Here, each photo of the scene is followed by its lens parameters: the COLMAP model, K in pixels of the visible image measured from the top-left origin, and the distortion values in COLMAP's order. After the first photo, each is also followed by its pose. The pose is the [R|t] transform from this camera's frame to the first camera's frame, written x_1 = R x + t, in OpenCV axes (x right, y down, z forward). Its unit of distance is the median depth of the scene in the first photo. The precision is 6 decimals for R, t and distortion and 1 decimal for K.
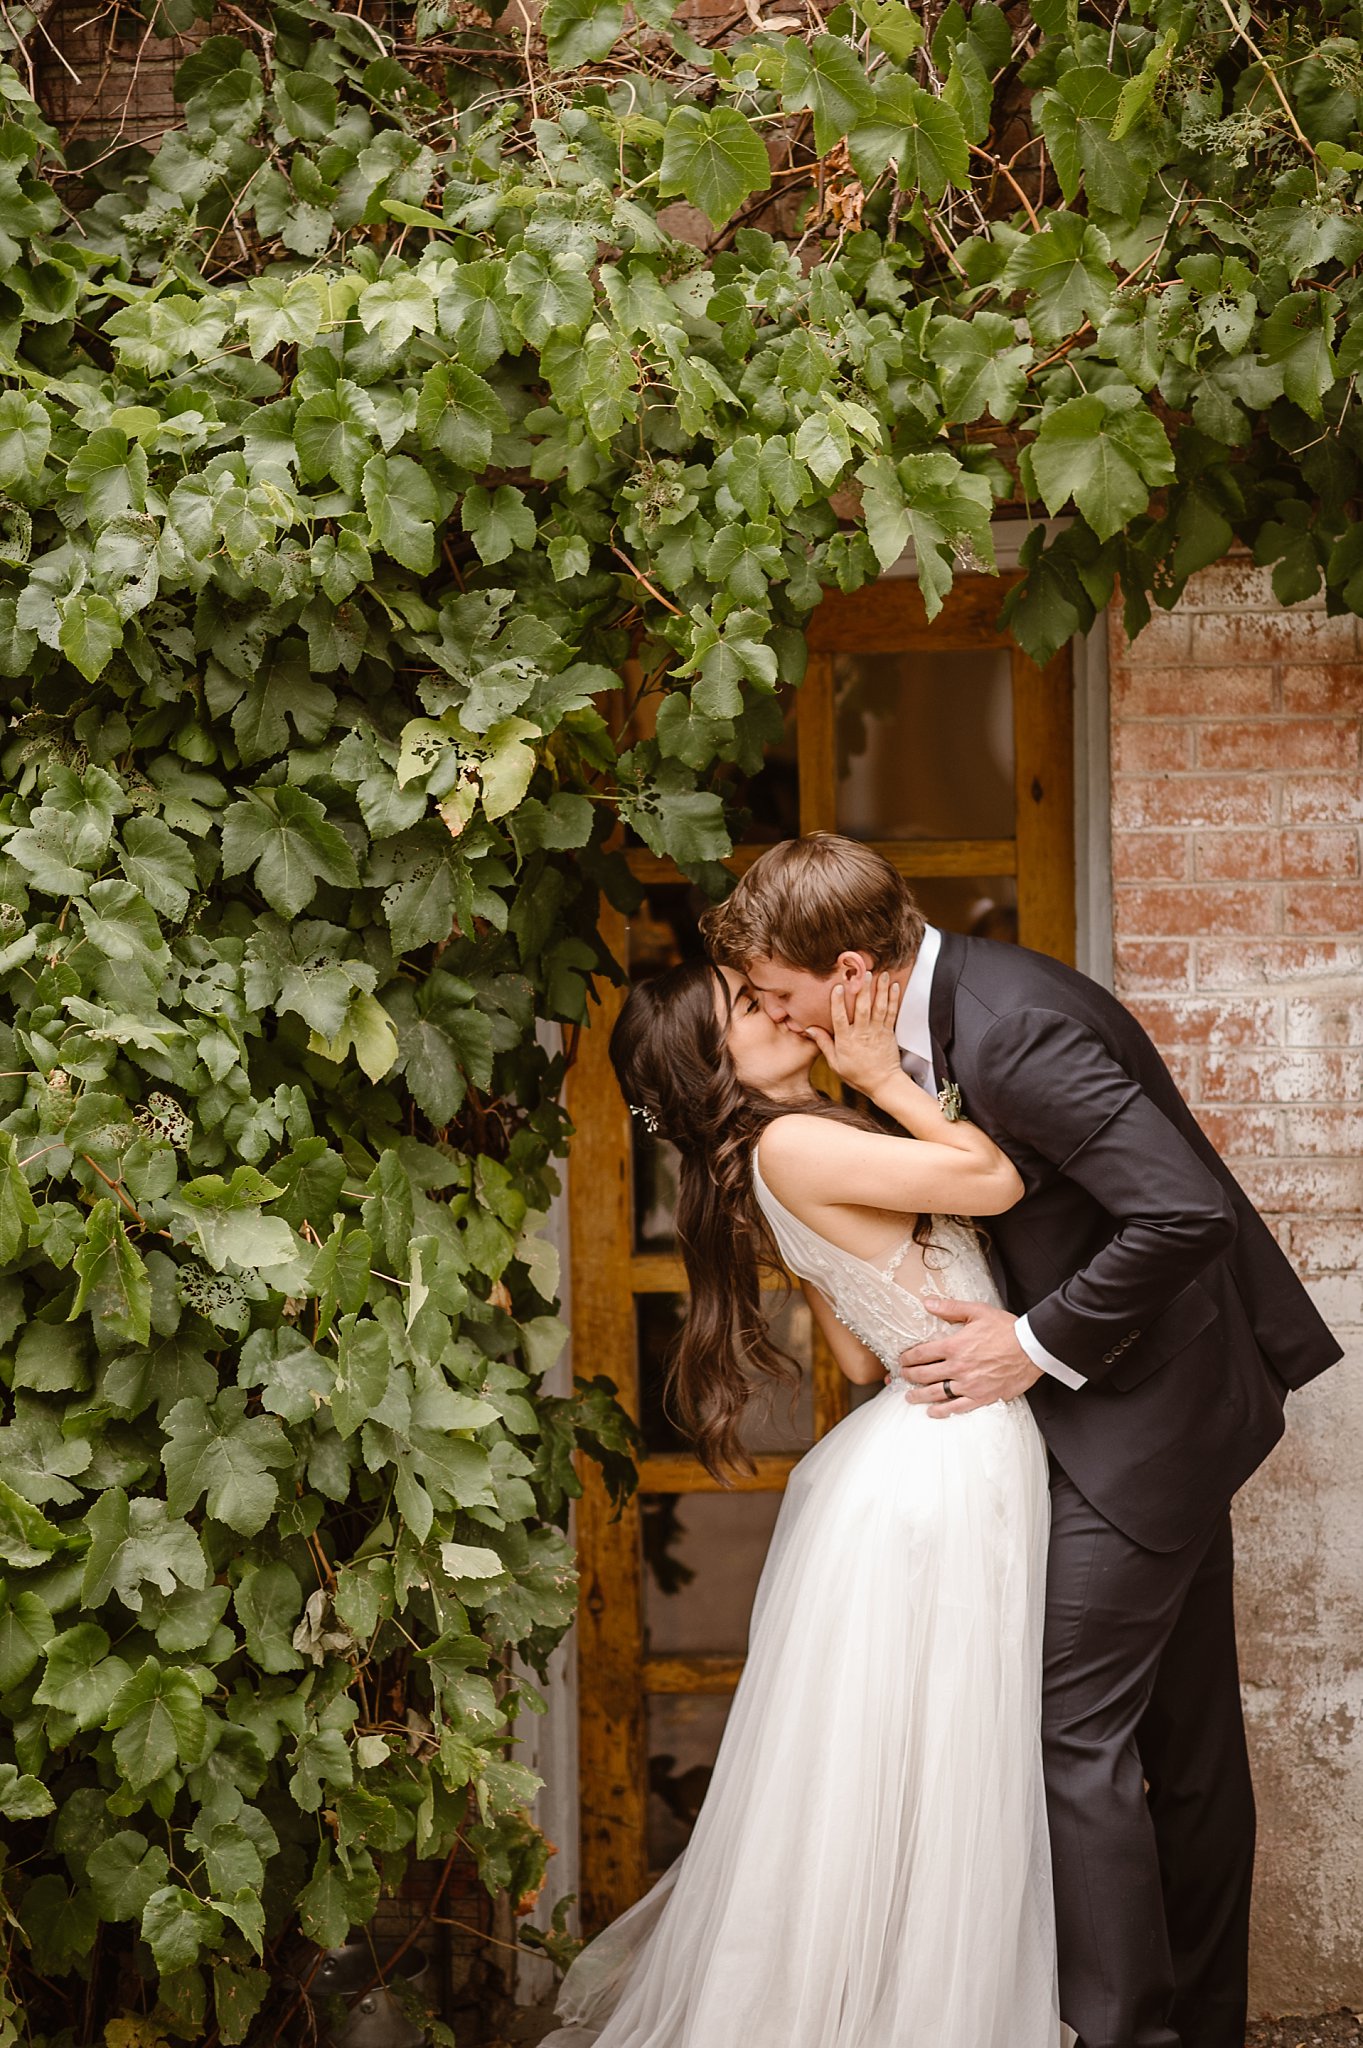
lens RADIAL K [[4684.4, 0, 684.9], [0, 4684.4, 1013.7], [0, 0, 1]] dist [-0.118138, 0.000000]
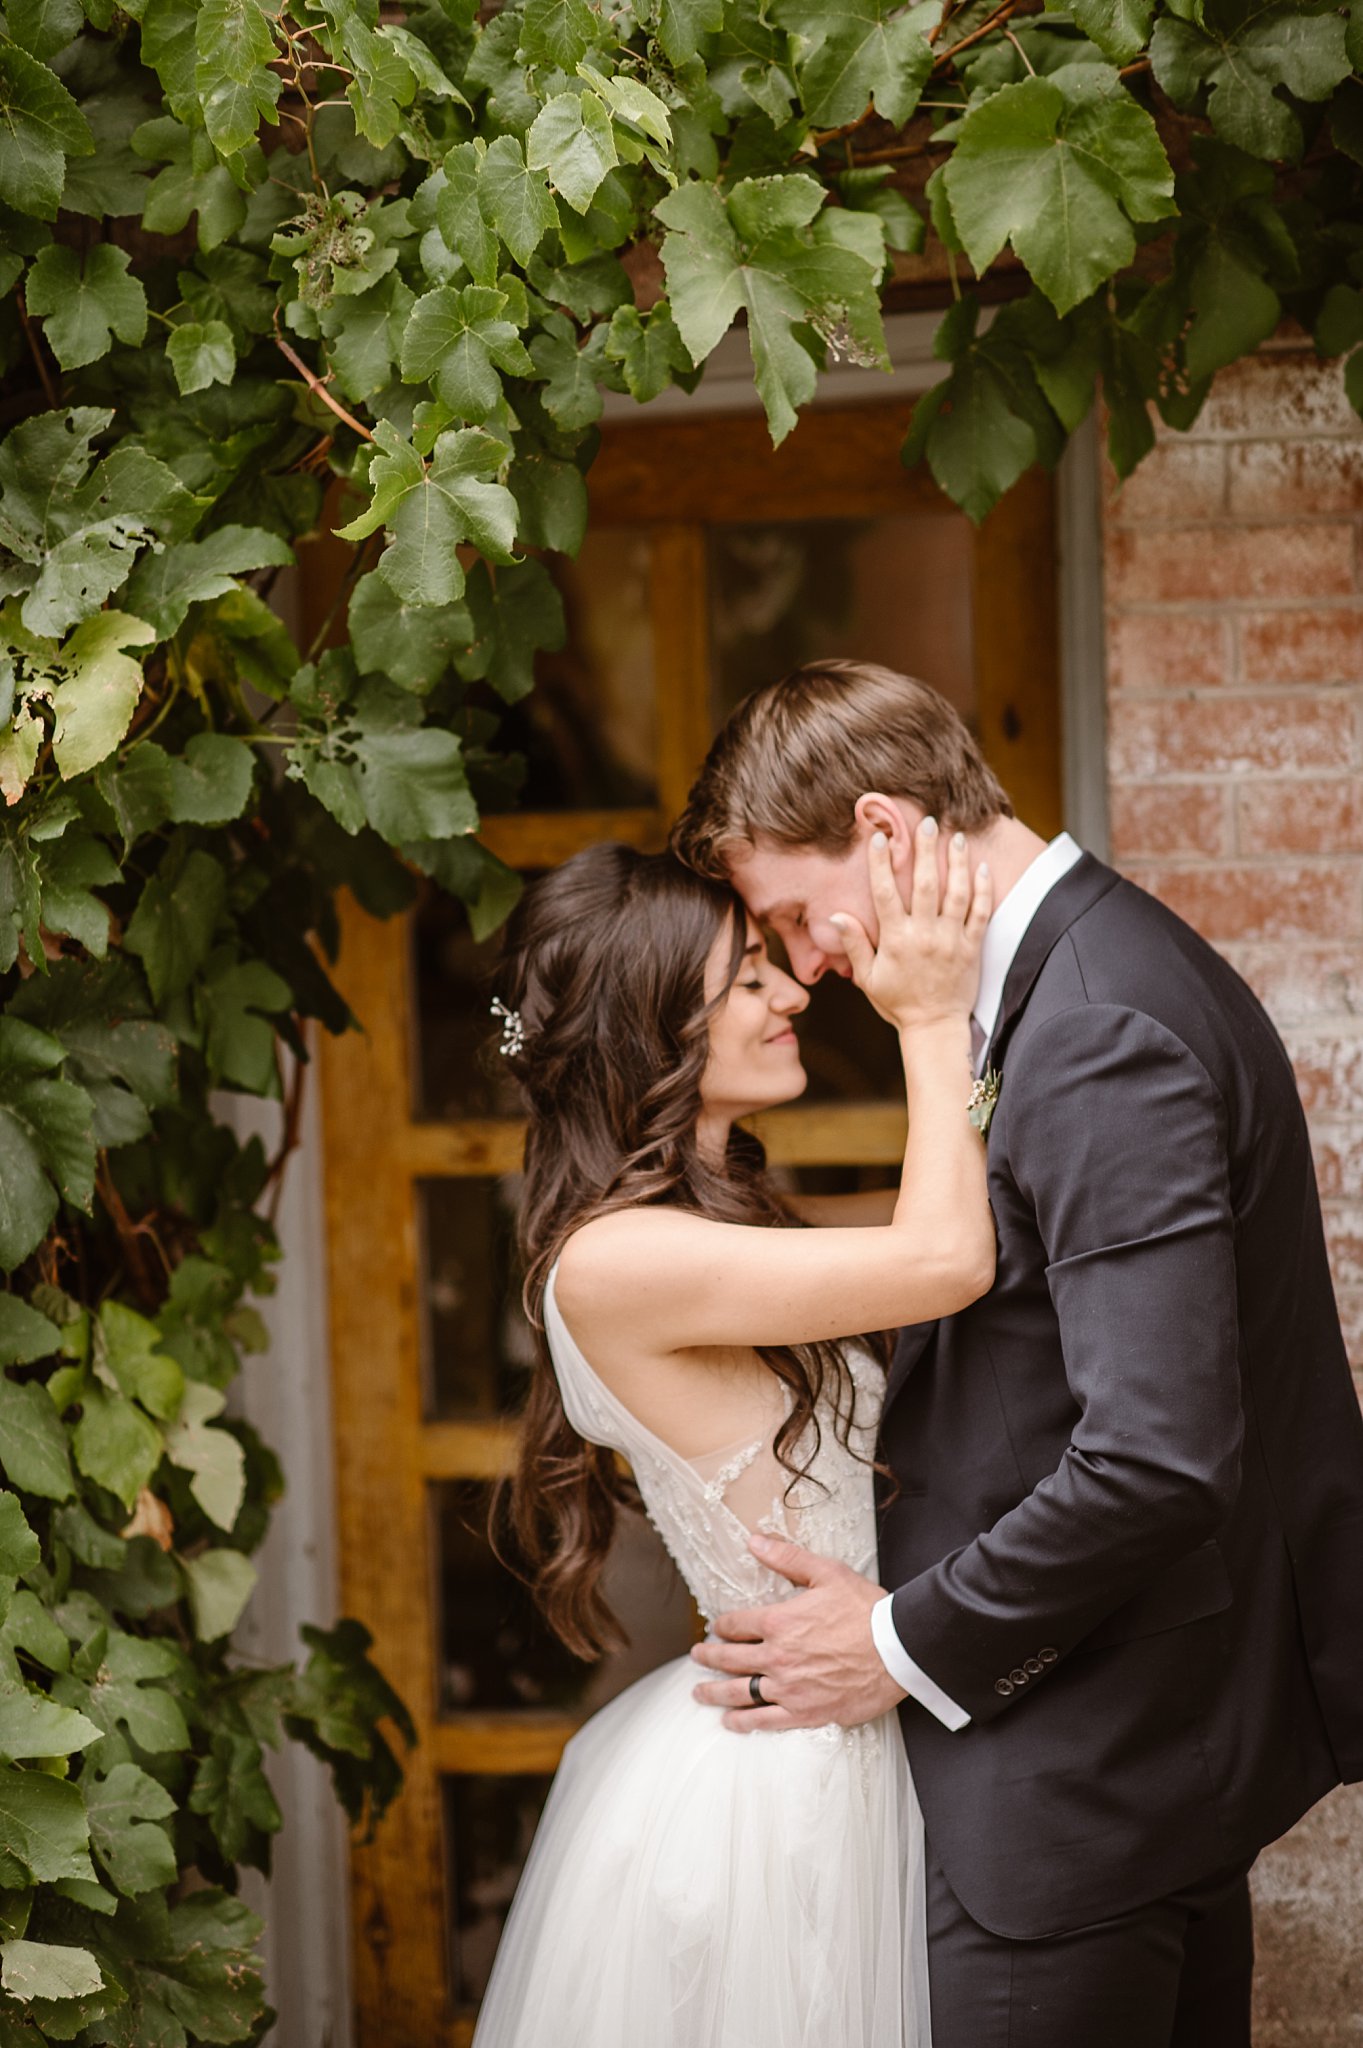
lens RADIAL K [[4684.4, 0, 677.0], [0, 4684.4, 1037.1], [0, 0, 1]] dist [-0.118138, 0.000000]
pose [[0.998770, -0.012610, -0.047958, 0.066566], [0.013150, 0.999853, 0.010960, -0.012418], [0.047813, -0.011577, 0.998789, 0.375911]]
